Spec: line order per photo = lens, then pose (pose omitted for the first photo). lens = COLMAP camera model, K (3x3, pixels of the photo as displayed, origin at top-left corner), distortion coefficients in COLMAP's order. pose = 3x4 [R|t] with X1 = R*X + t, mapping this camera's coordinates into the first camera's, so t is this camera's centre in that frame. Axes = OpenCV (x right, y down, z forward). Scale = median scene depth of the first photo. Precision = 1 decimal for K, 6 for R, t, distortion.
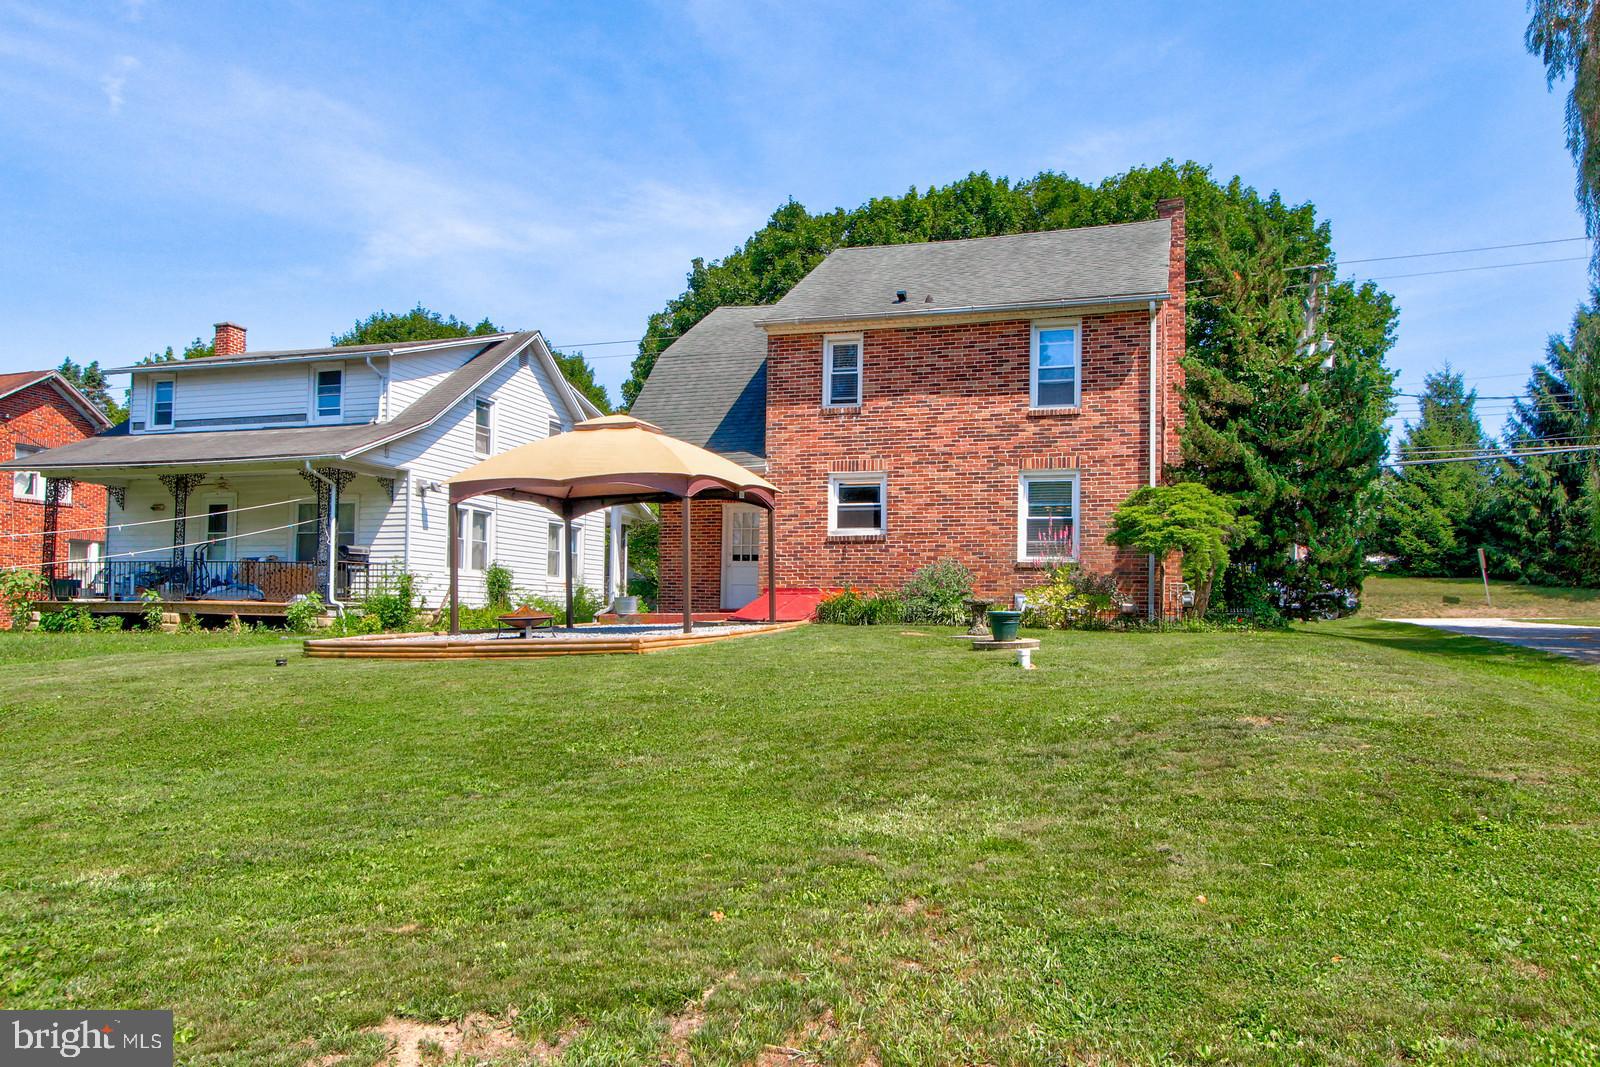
lens RADIAL K [[1209.8, 0, 804.3], [0, 1209.8, 549.9], [0, 0, 1]] dist [-0.001802, -0.000327]
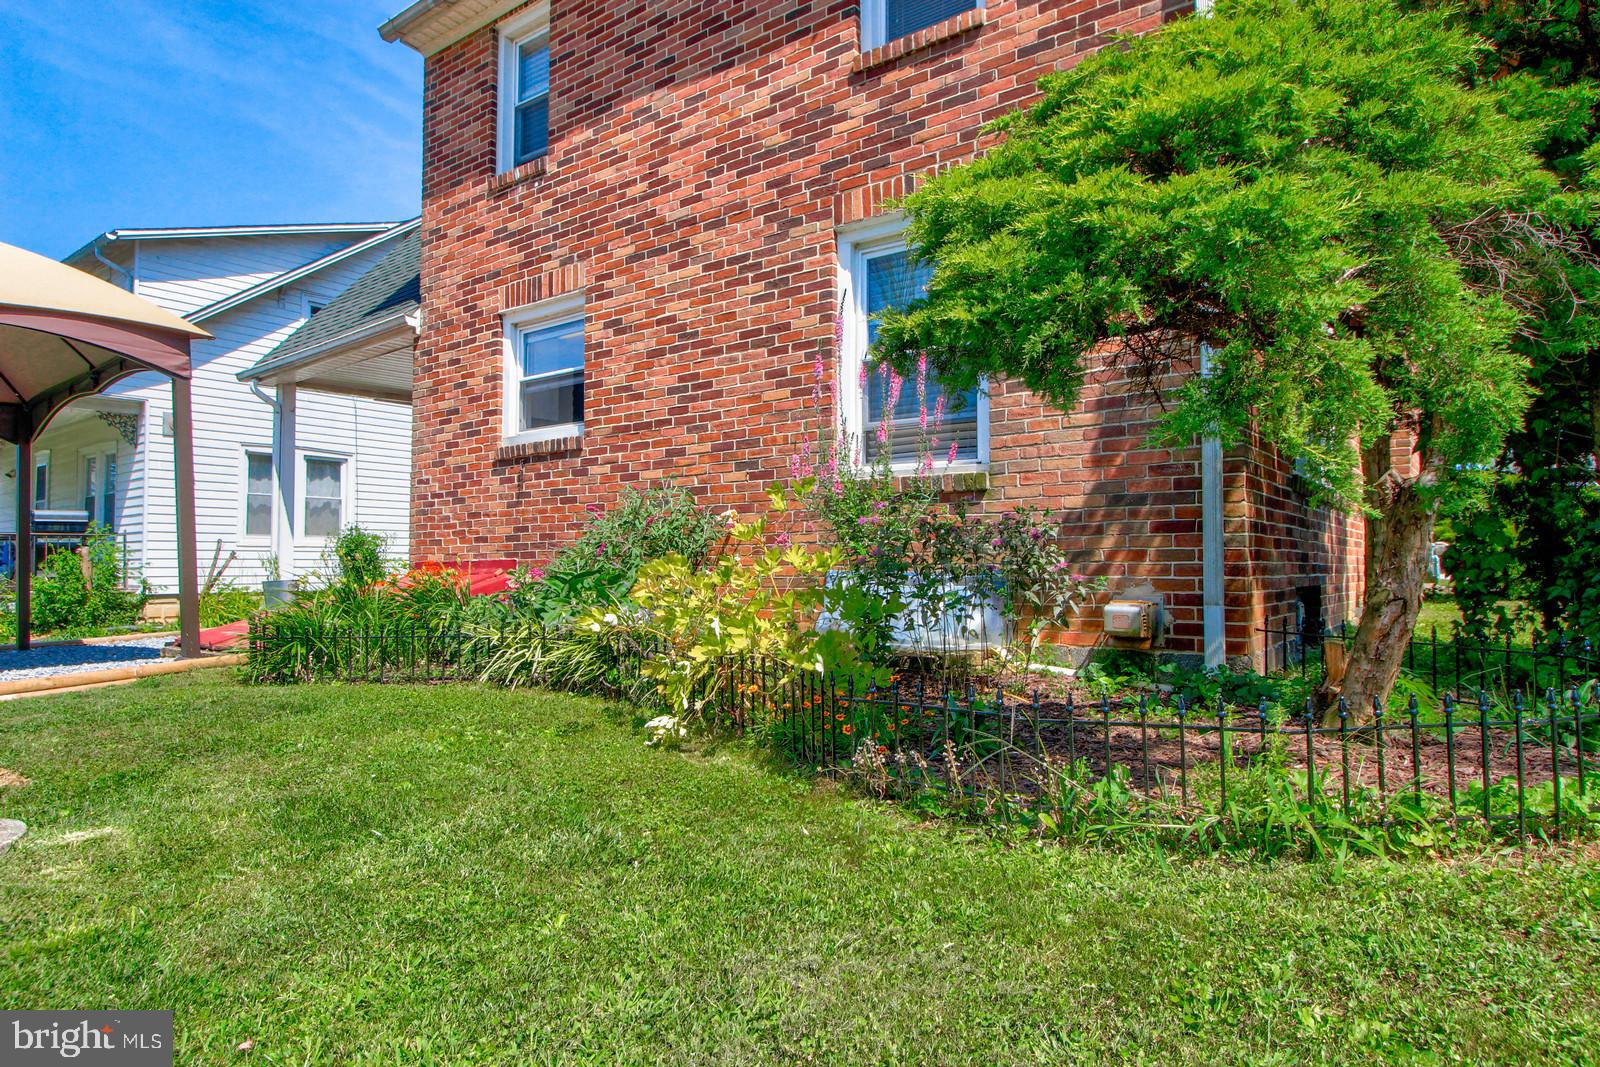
lens RADIAL K [[952.1, 0, 793.3], [0, 952.1, 521.9], [0, 0, 1]] dist [-0.023759, -0.000132]
pose [[0.944316, -0.034924, -0.327181, 0.252980], [0.040147, 0.999151, 0.009221, 0.018398], [0.326581, -0.021843, 0.944917, 0.718891]]
